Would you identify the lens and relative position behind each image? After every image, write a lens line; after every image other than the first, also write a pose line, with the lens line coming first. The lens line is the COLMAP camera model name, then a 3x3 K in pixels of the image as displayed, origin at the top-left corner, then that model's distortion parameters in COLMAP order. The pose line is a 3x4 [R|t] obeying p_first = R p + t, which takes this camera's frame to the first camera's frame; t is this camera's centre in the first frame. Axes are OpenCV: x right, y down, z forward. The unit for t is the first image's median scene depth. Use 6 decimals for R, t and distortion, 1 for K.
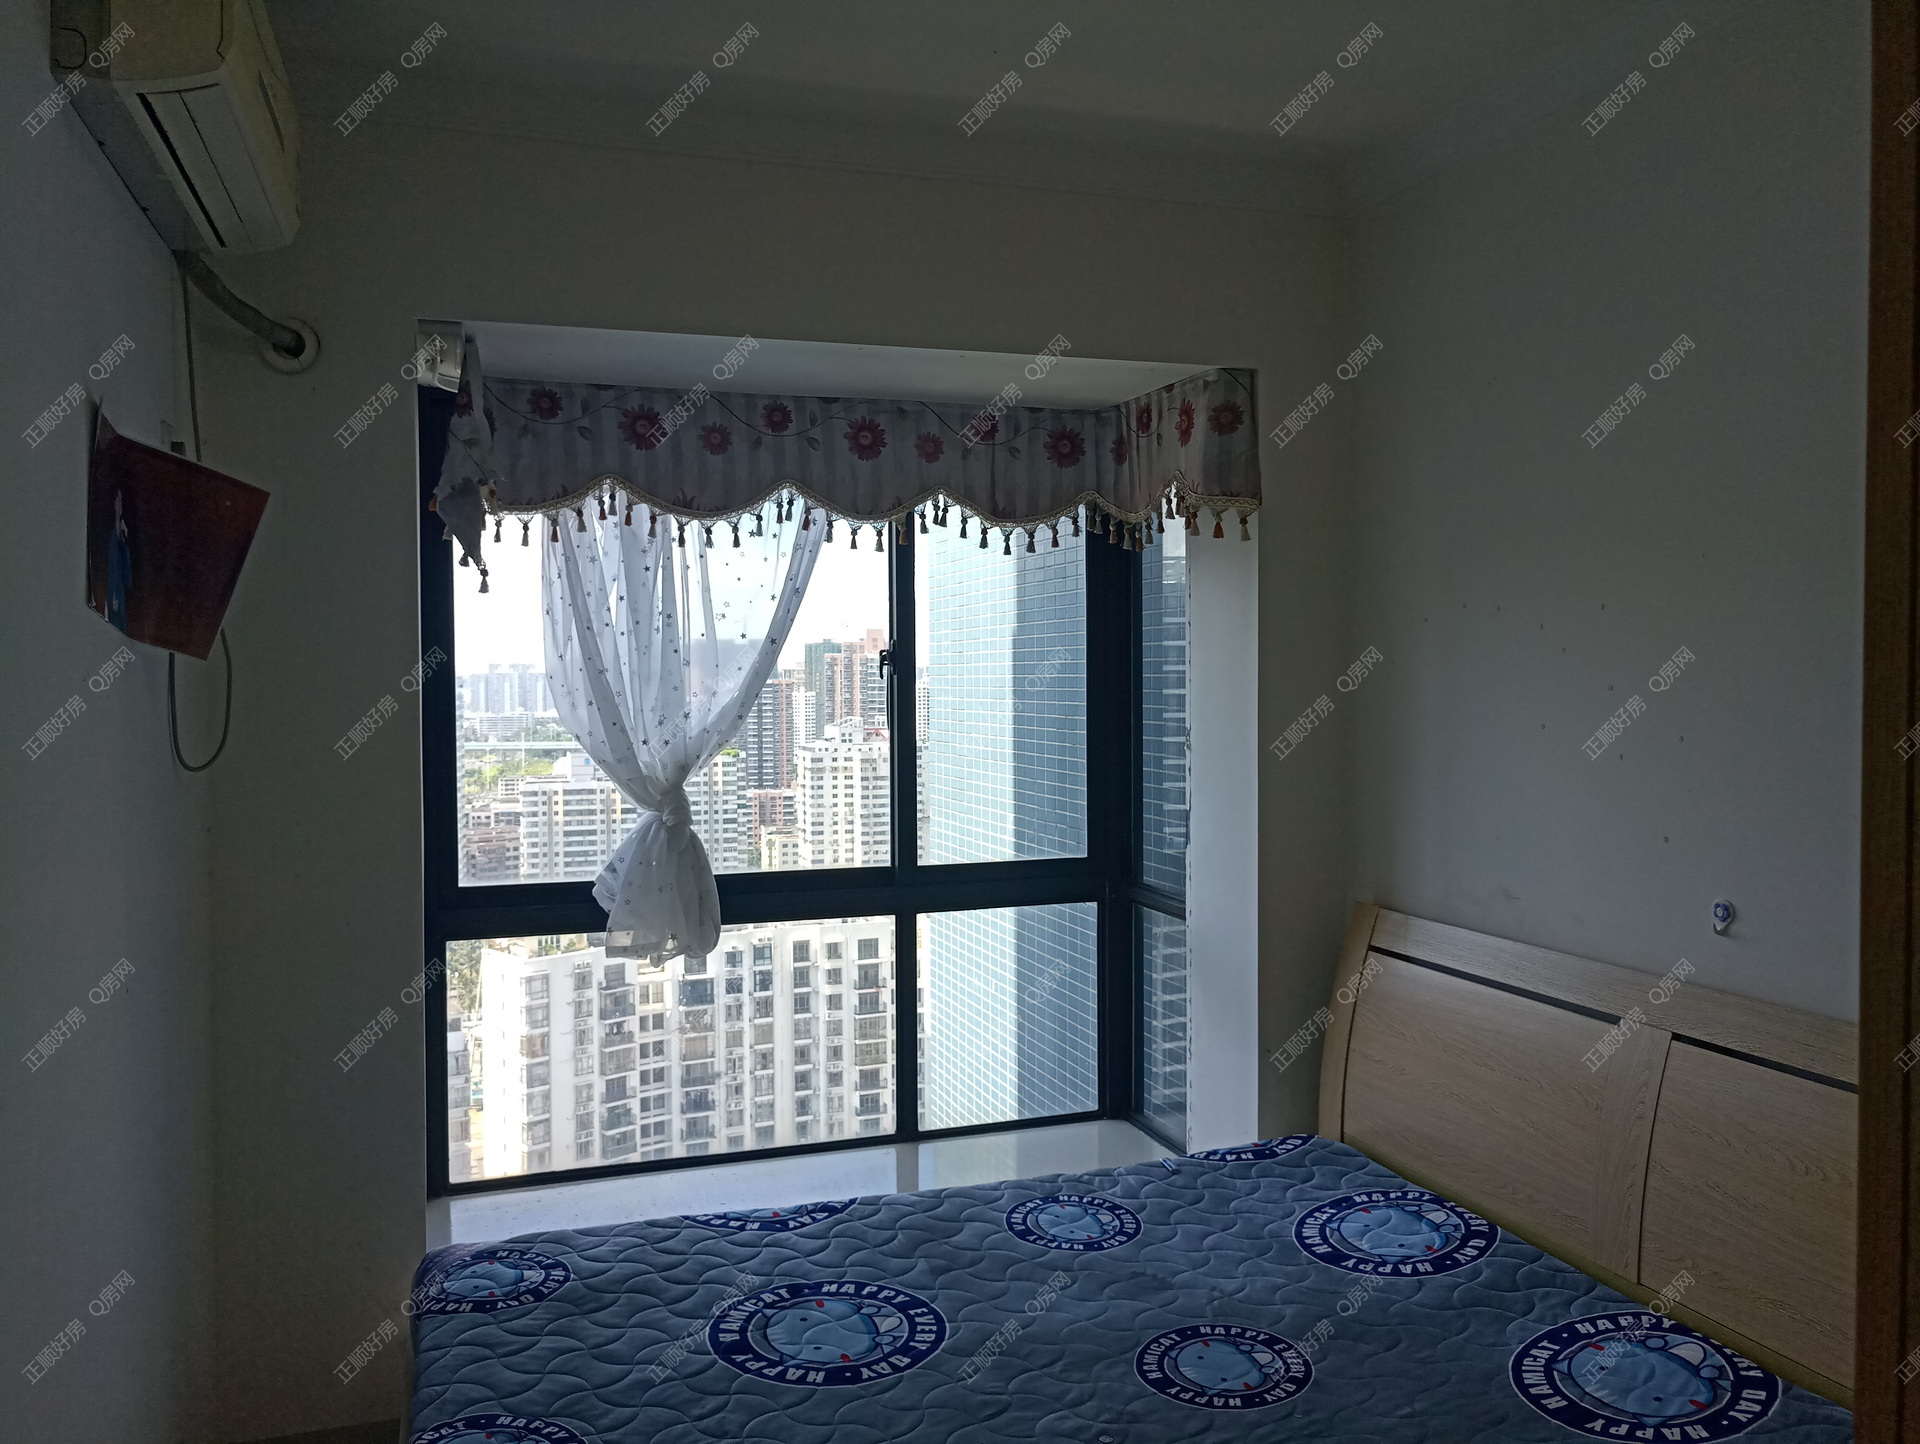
lens RADIAL K [[1466.8, 0, 961.3], [0, 1466.8, 715.9], [0, 0, 1]] dist [0.006947, 0.004249]
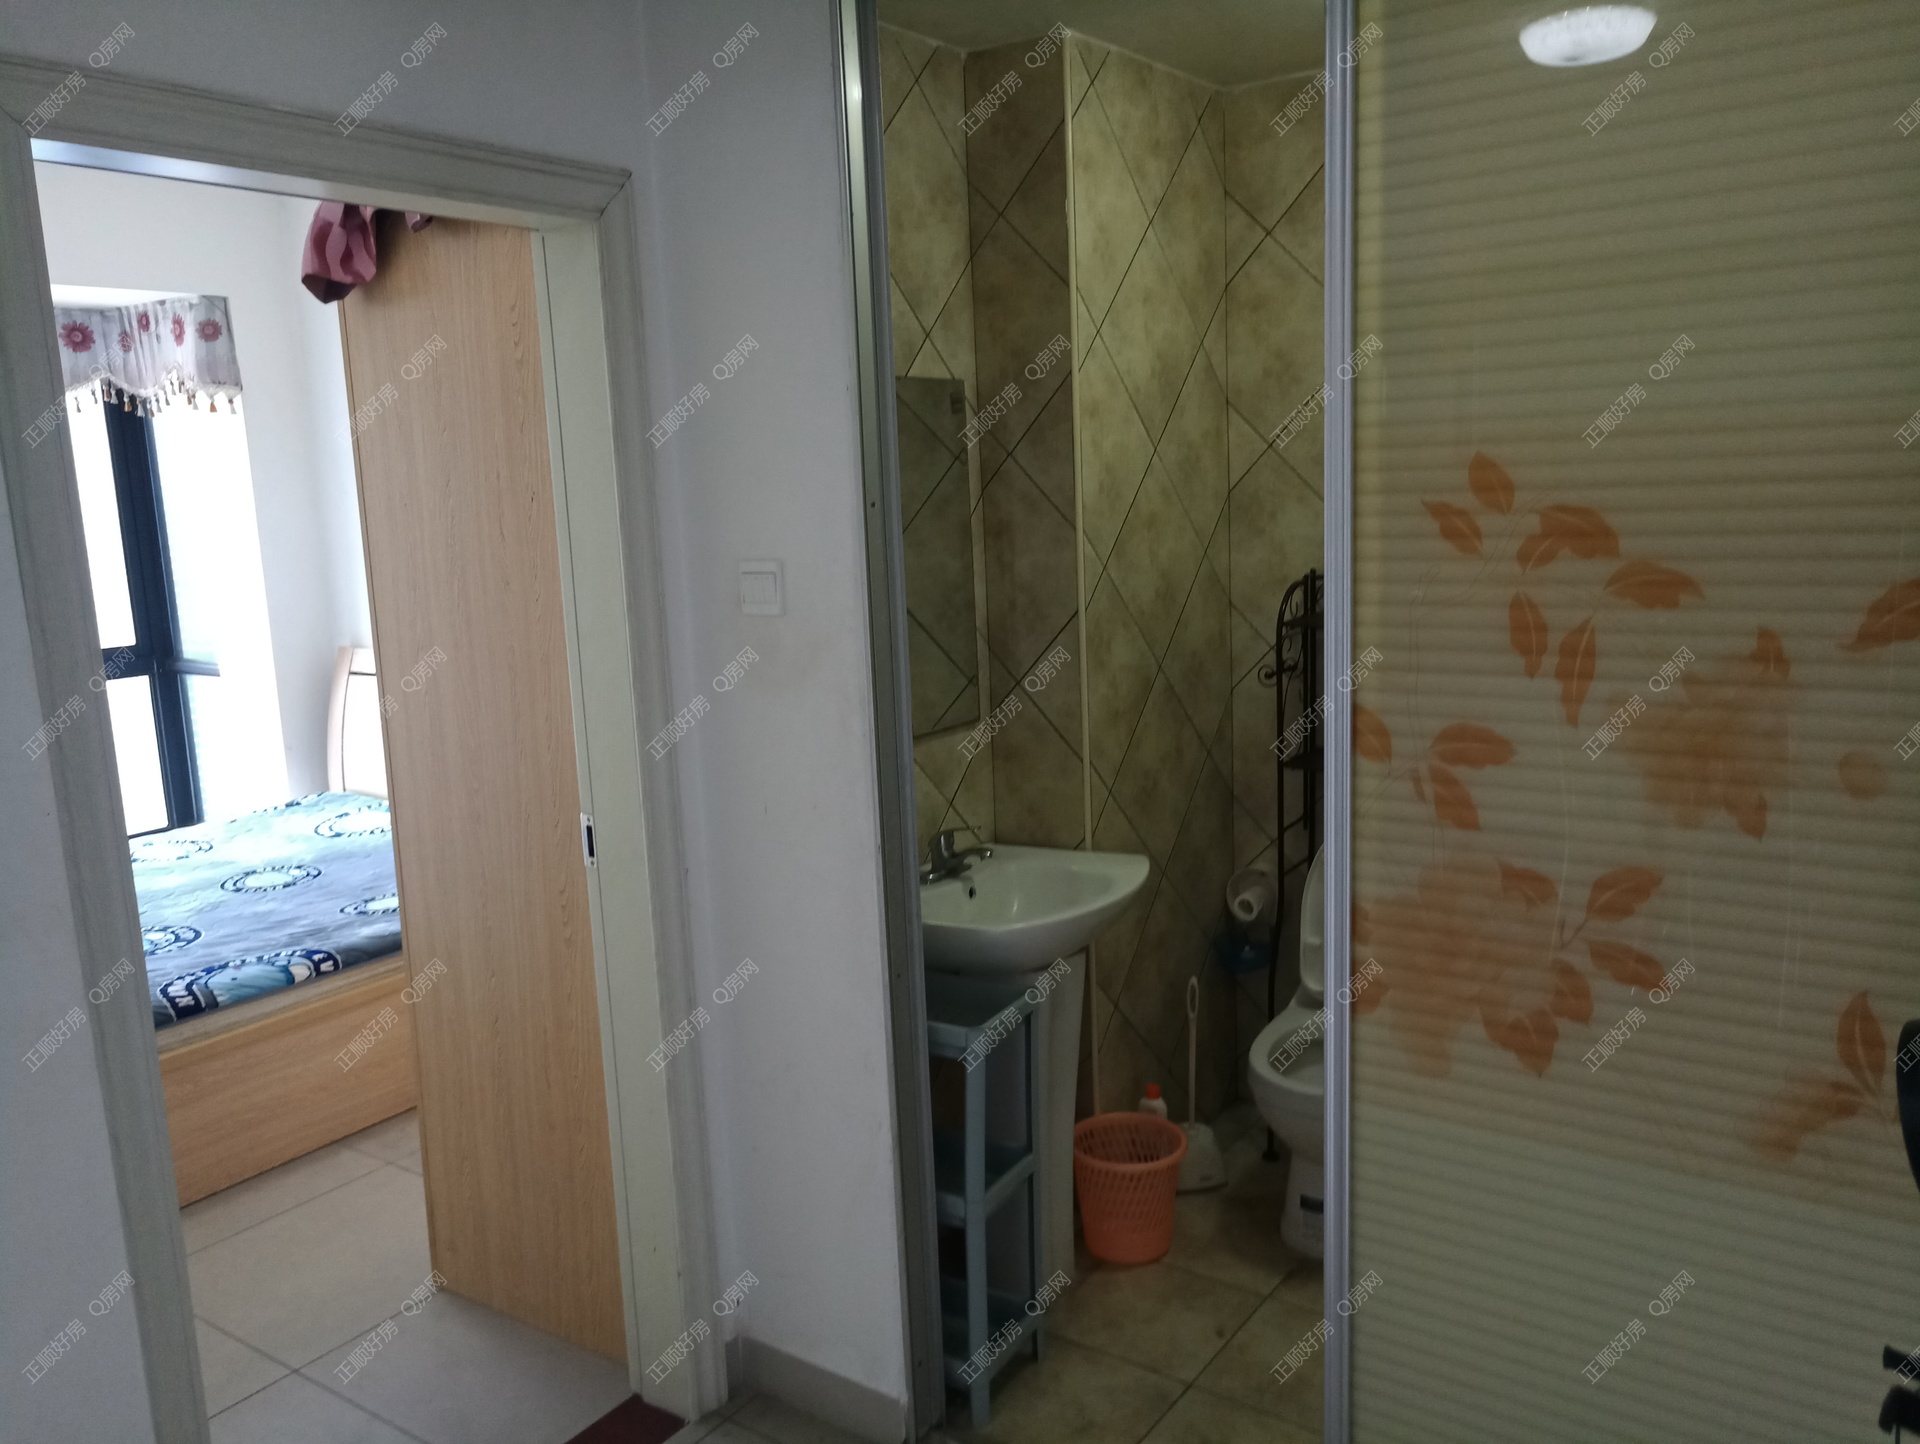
lens RADIAL K [[1466.8, 0, 971.4], [0, 1466.8, 712.1], [0, 0, 1]] dist [0.006947, 0.004249]
pose [[0.804686, -0.123595, 0.580694, -0.097696], [0.053845, 0.989253, 0.135938, 0.015924], [-0.591254, -0.078120, 0.802693, -0.600155]]
